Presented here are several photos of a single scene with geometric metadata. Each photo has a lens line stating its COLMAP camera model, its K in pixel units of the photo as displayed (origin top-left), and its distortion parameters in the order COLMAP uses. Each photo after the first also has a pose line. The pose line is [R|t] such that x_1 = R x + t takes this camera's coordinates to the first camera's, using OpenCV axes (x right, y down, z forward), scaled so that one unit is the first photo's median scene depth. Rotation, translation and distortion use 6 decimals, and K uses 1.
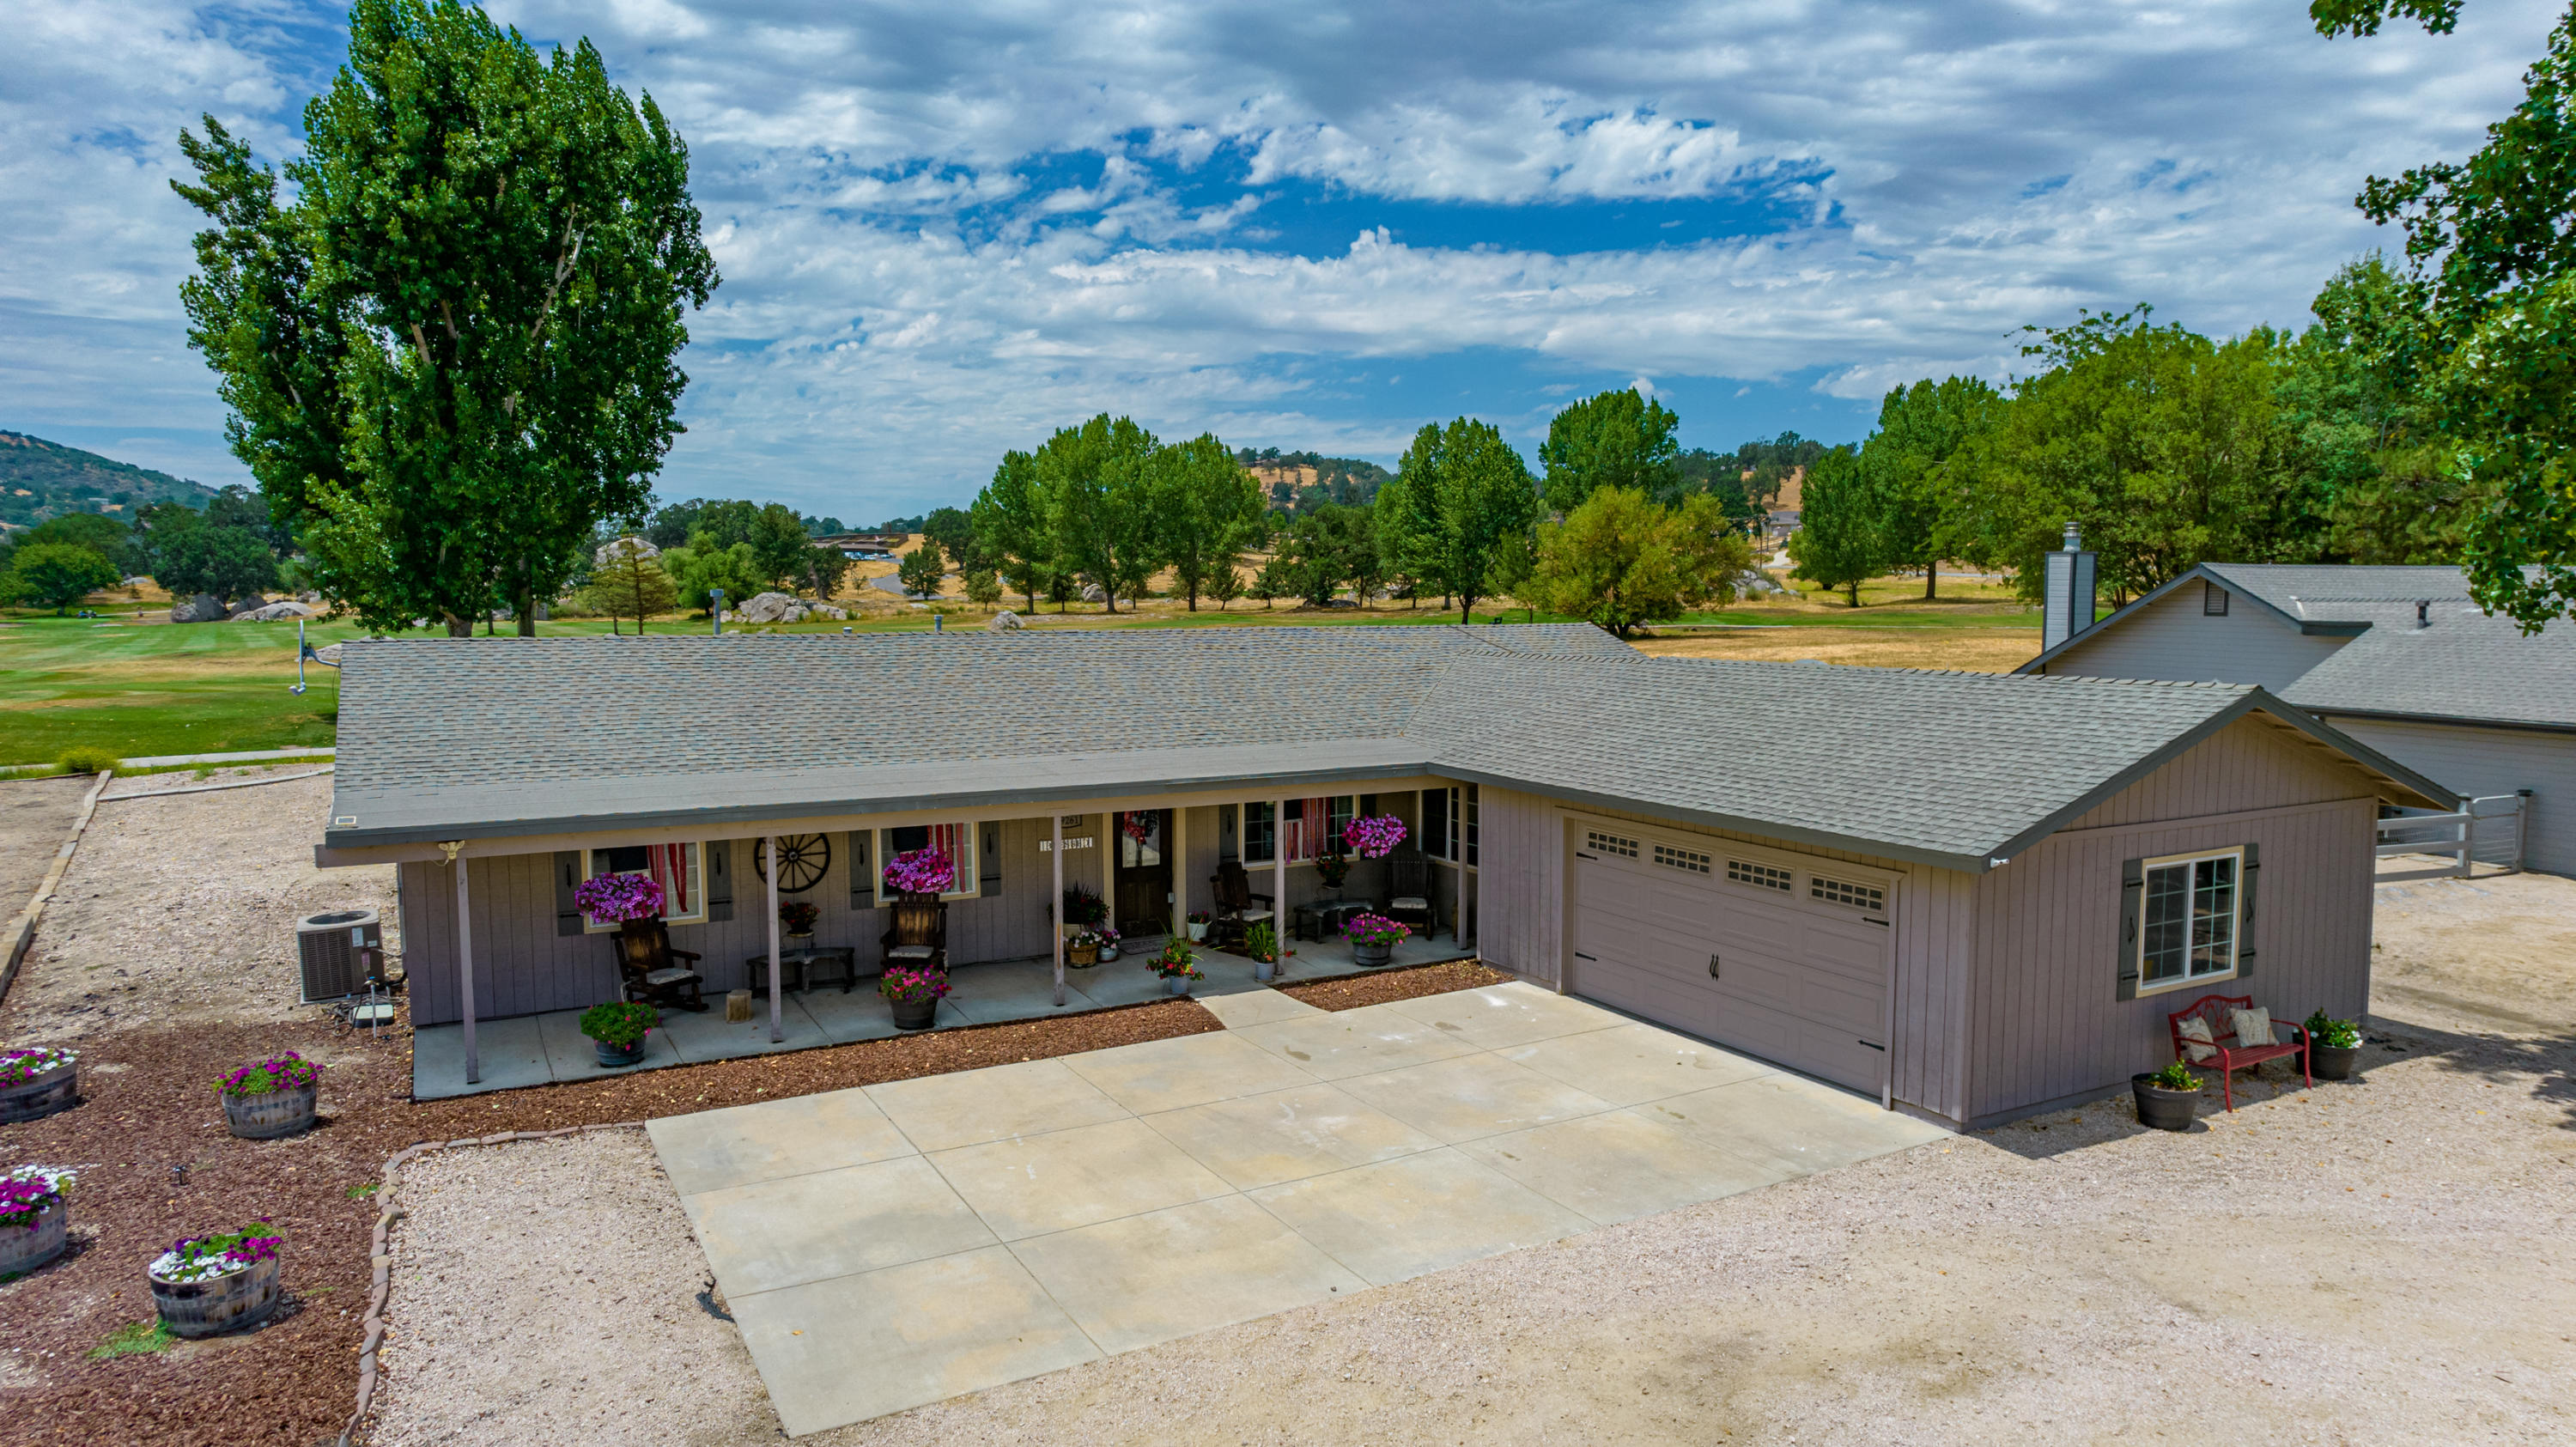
lens RADIAL K [[1637.0, 0, 1305.4], [0, 1637.0, 731.5], [0, 0, 1]] dist [-0.042856, 0.059272]
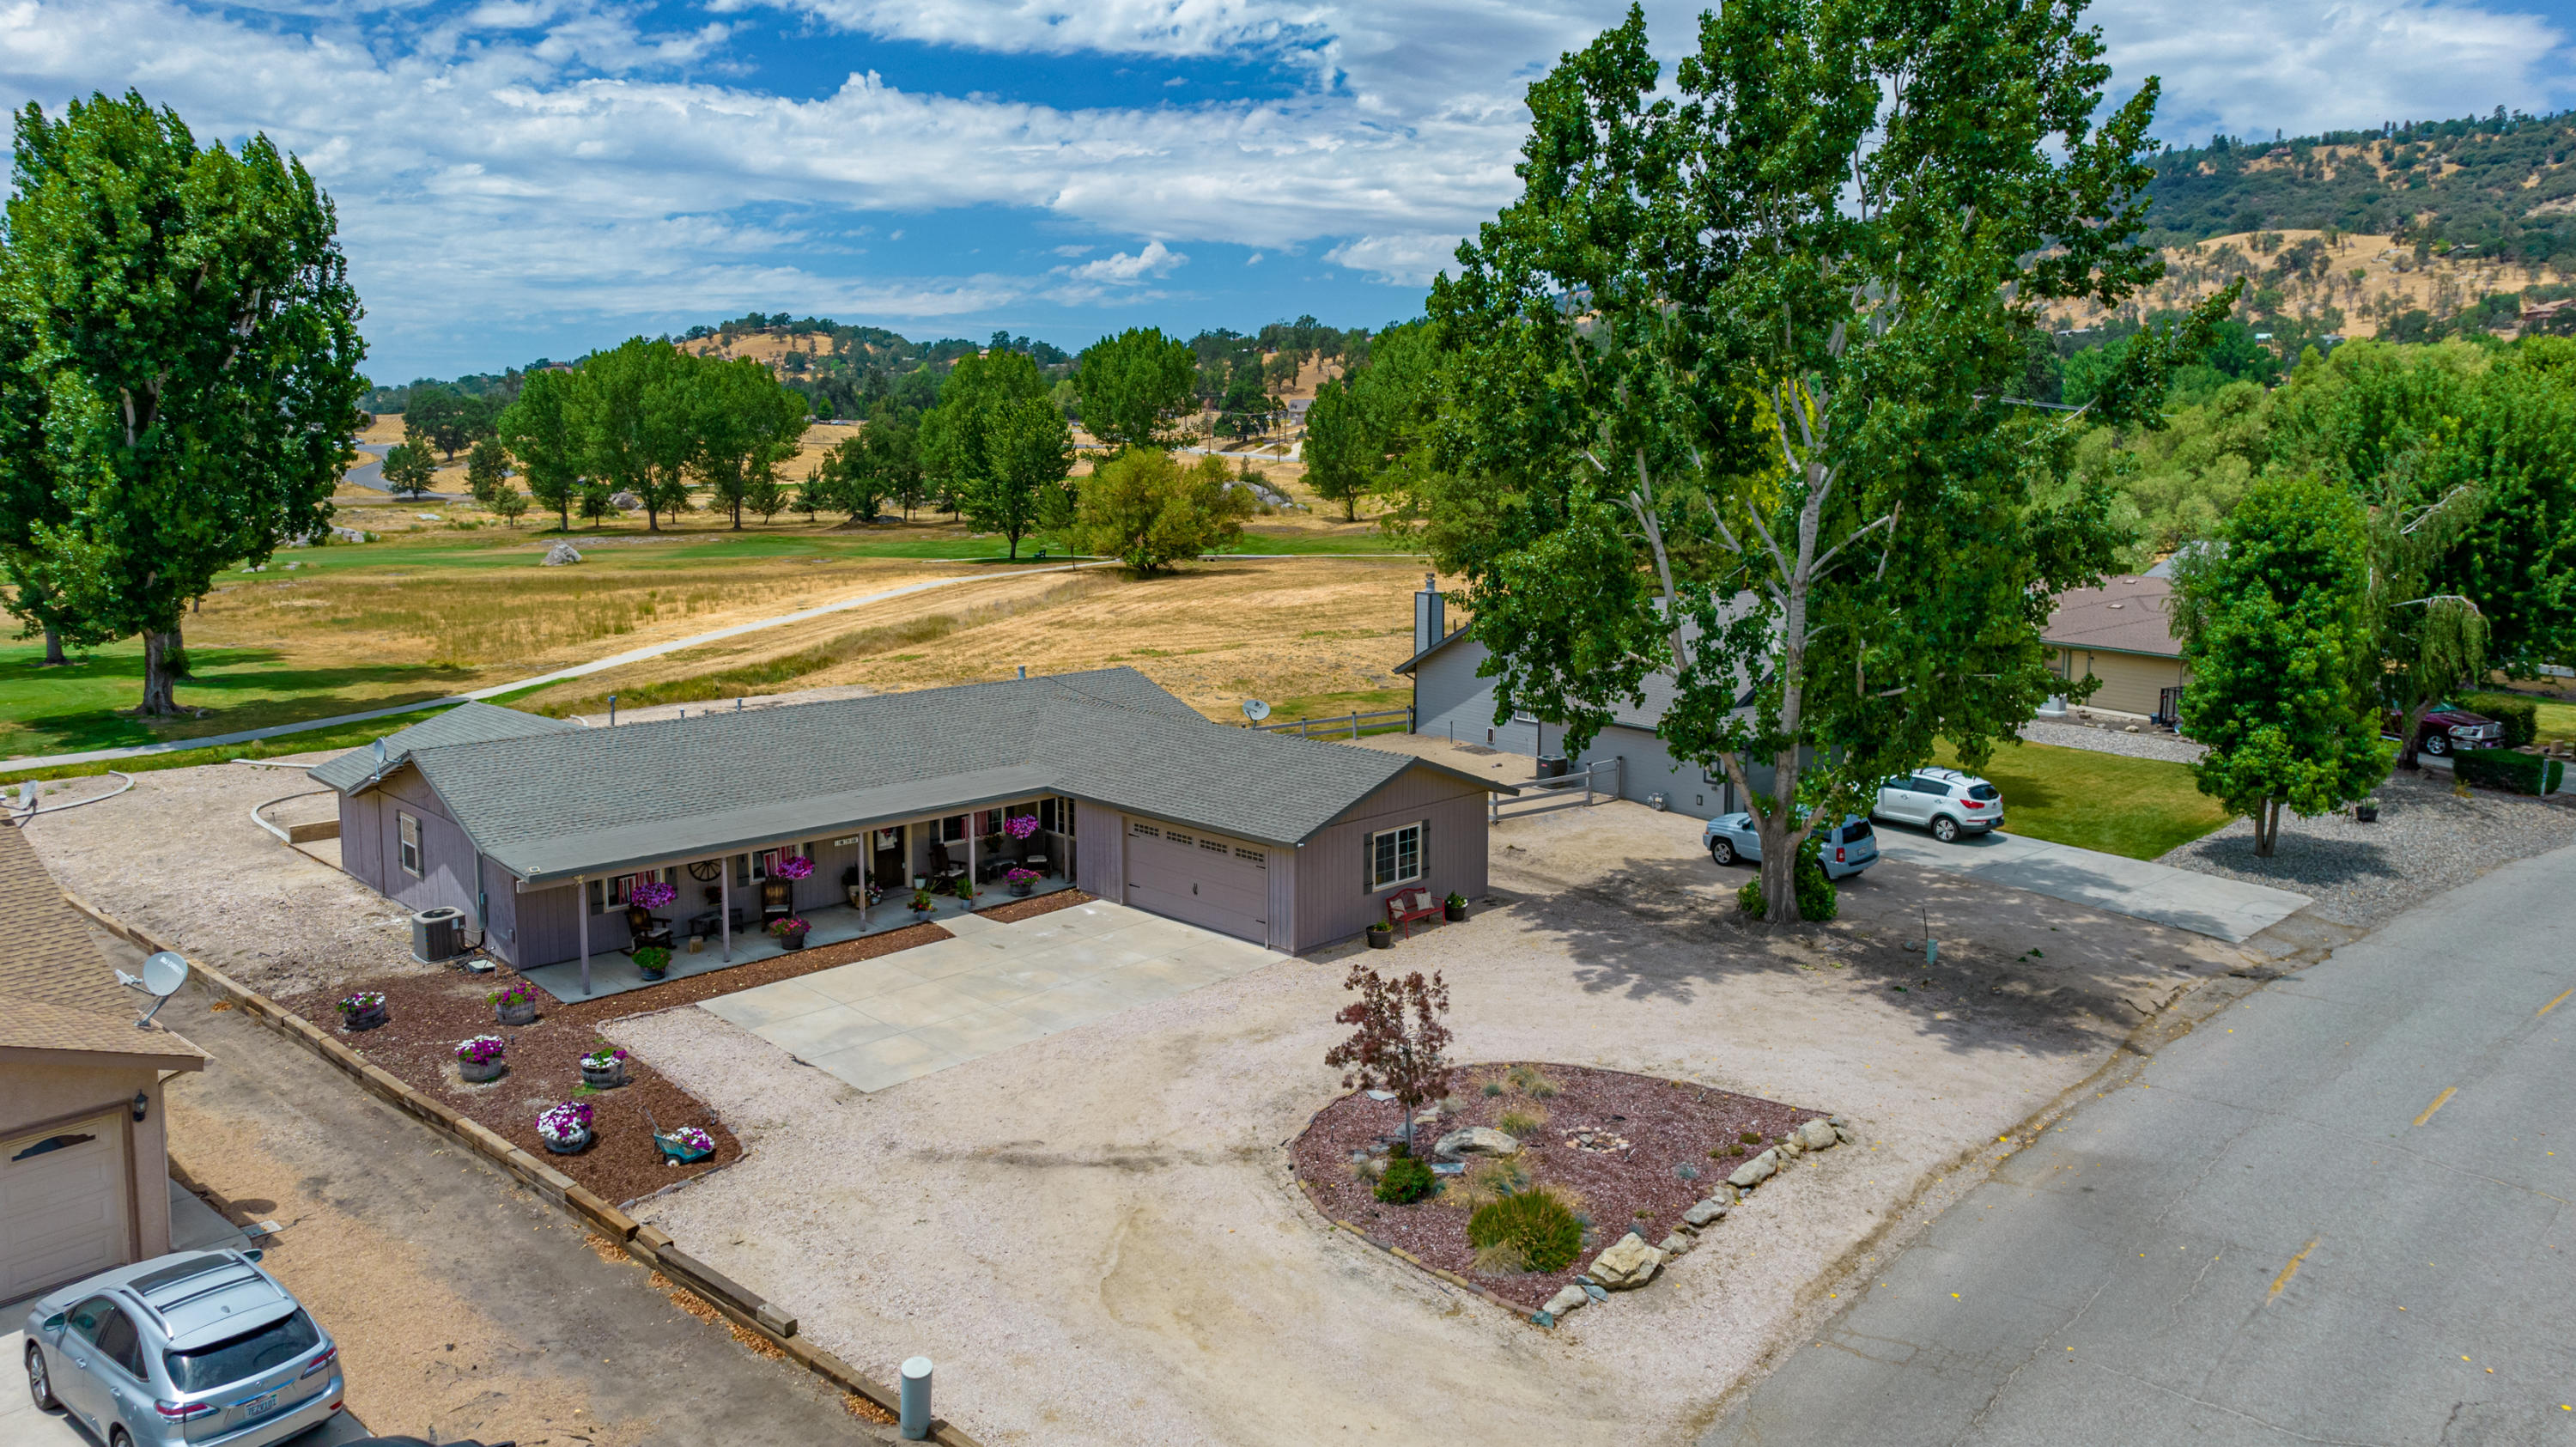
lens RADIAL K [[1677.3, 0, 1306.2], [0, 1677.3, 628.2], [0, 0, 1]] dist [-0.041759, 0.058735]
pose [[0.960455, -0.029491, 0.276869, -0.073506], [0.025238, 0.999503, 0.018914, -0.084182], [-0.277289, -0.011178, 0.960721, -0.407954]]
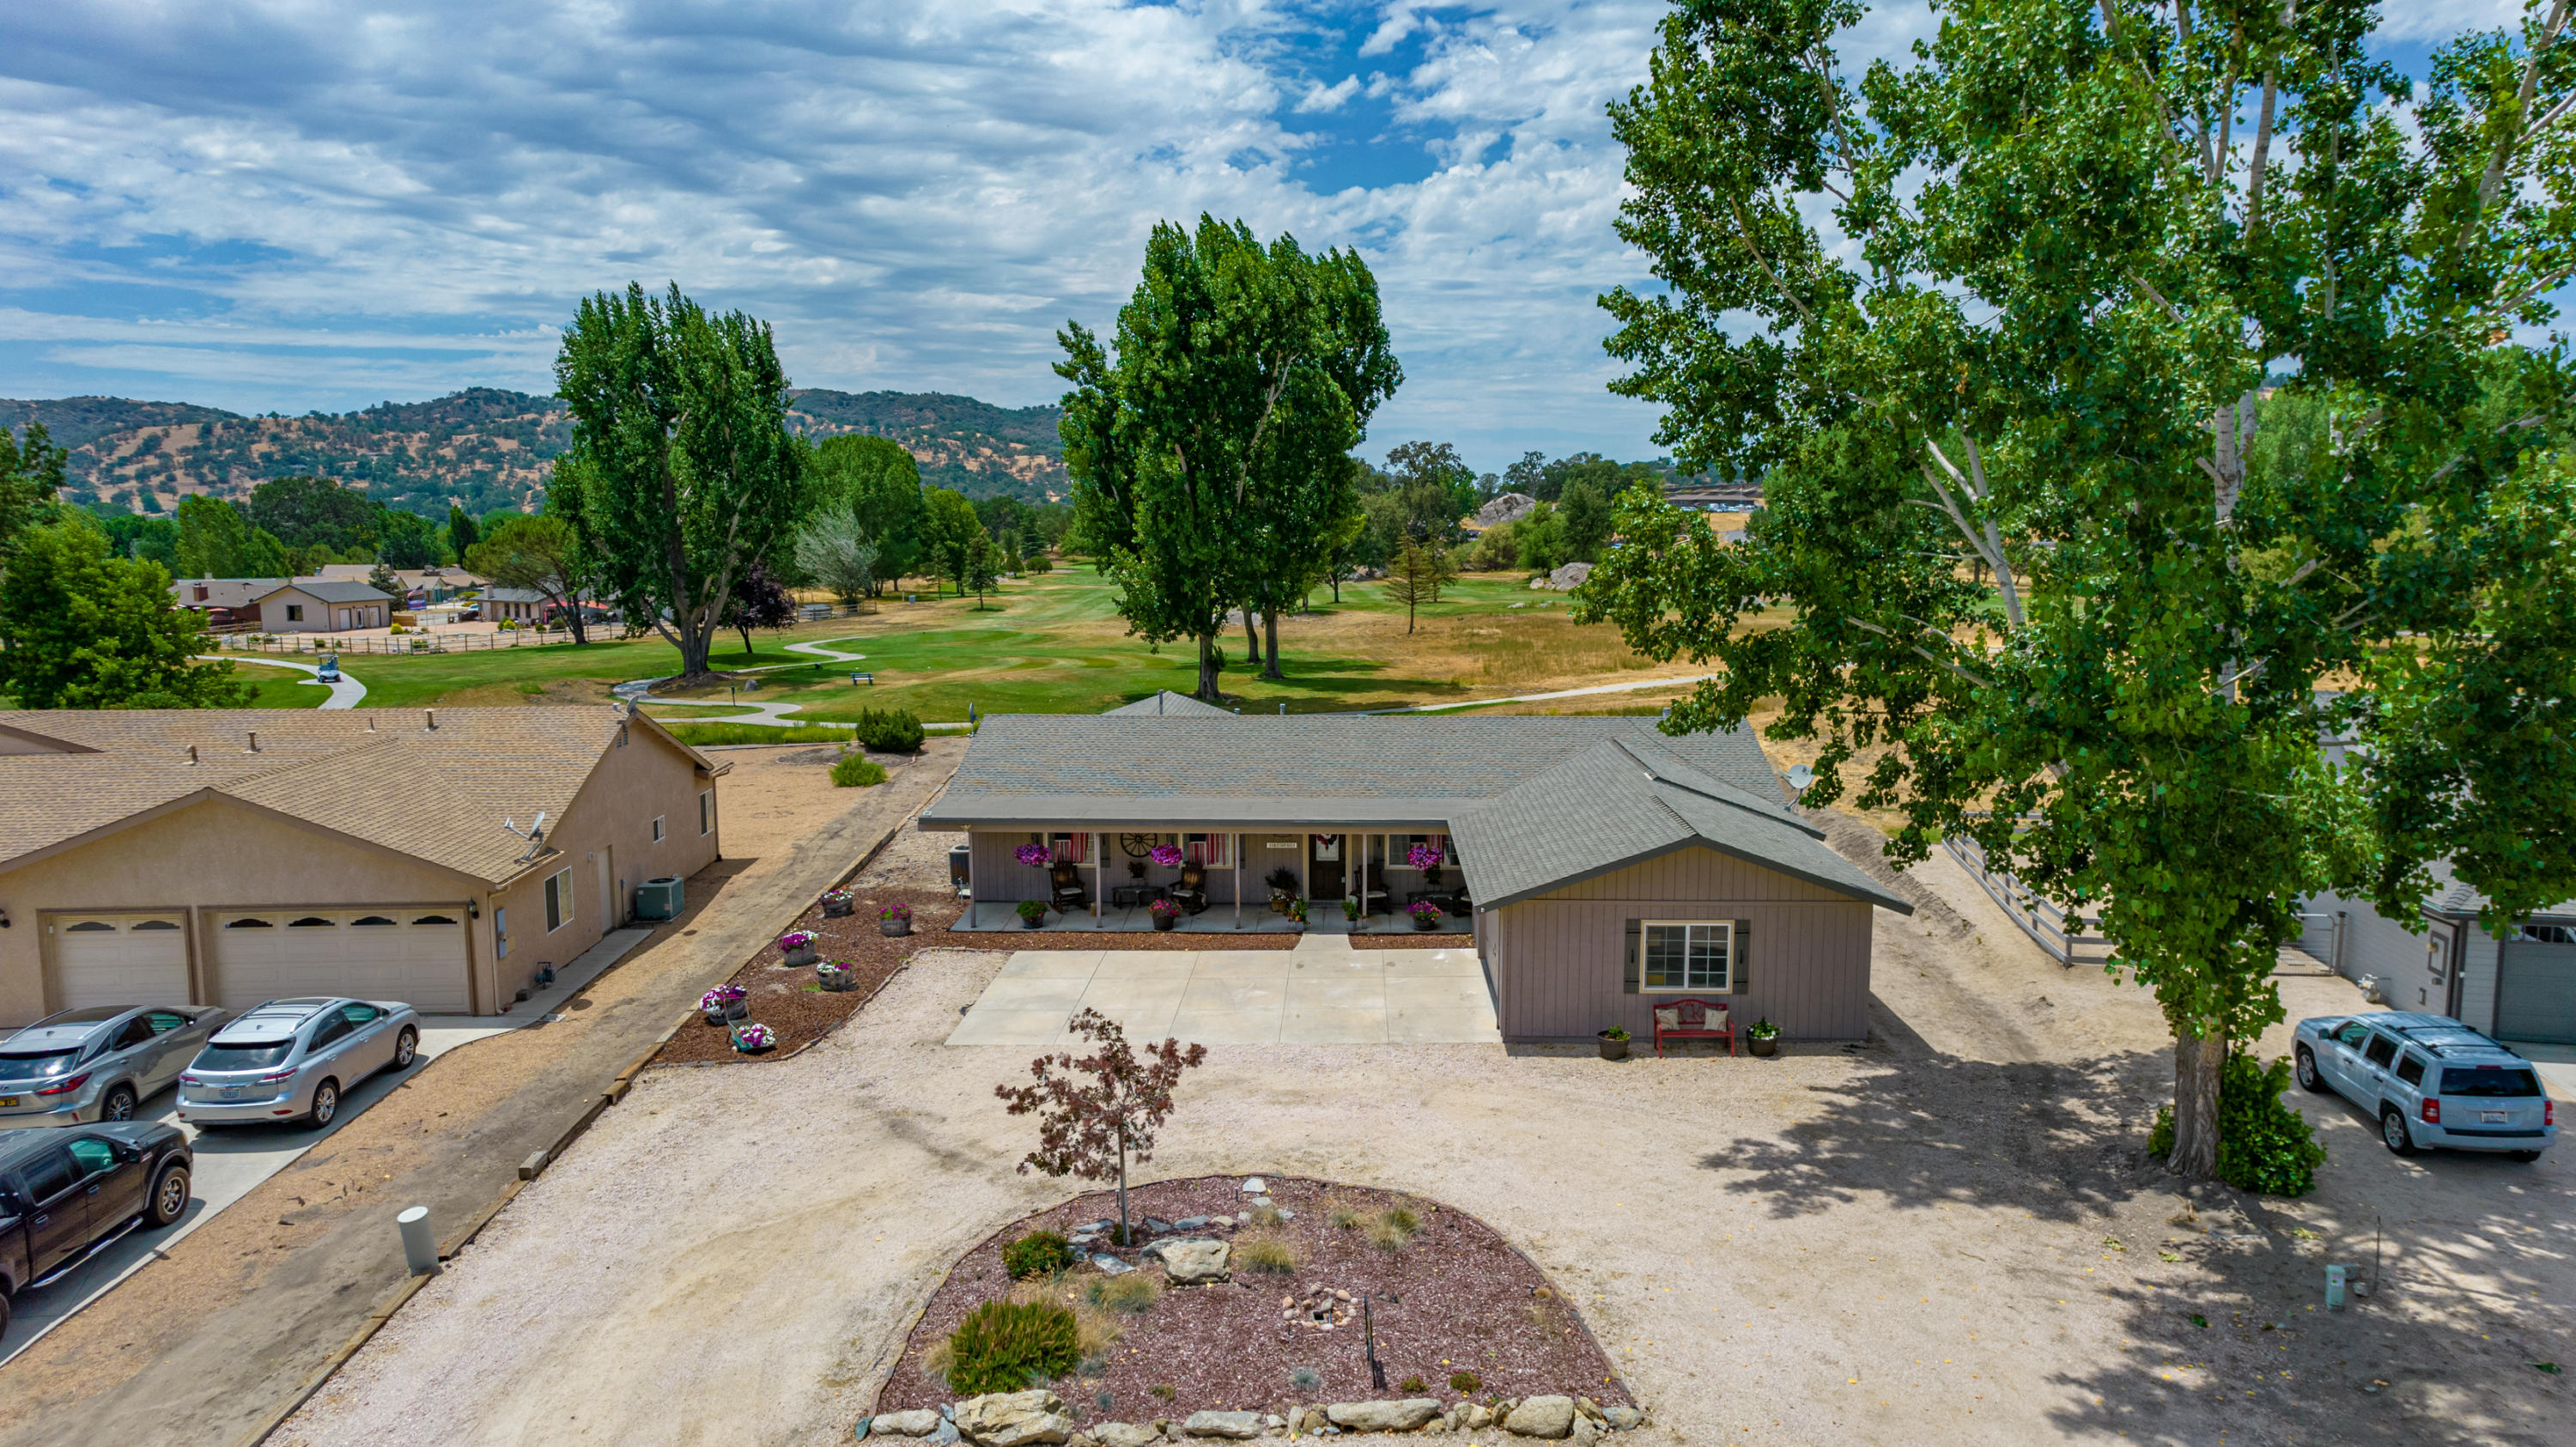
lens RADIAL K [[1637.0, 0, 1305.4], [0, 1637.0, 731.5], [0, 0, 1]] dist [-0.042856, 0.059272]
pose [[0.857642, 0.064666, -0.510164, 0.366173], [-0.044834, 0.997687, 0.051093, -0.070194], [0.512288, -0.020947, 0.858558, -0.261872]]
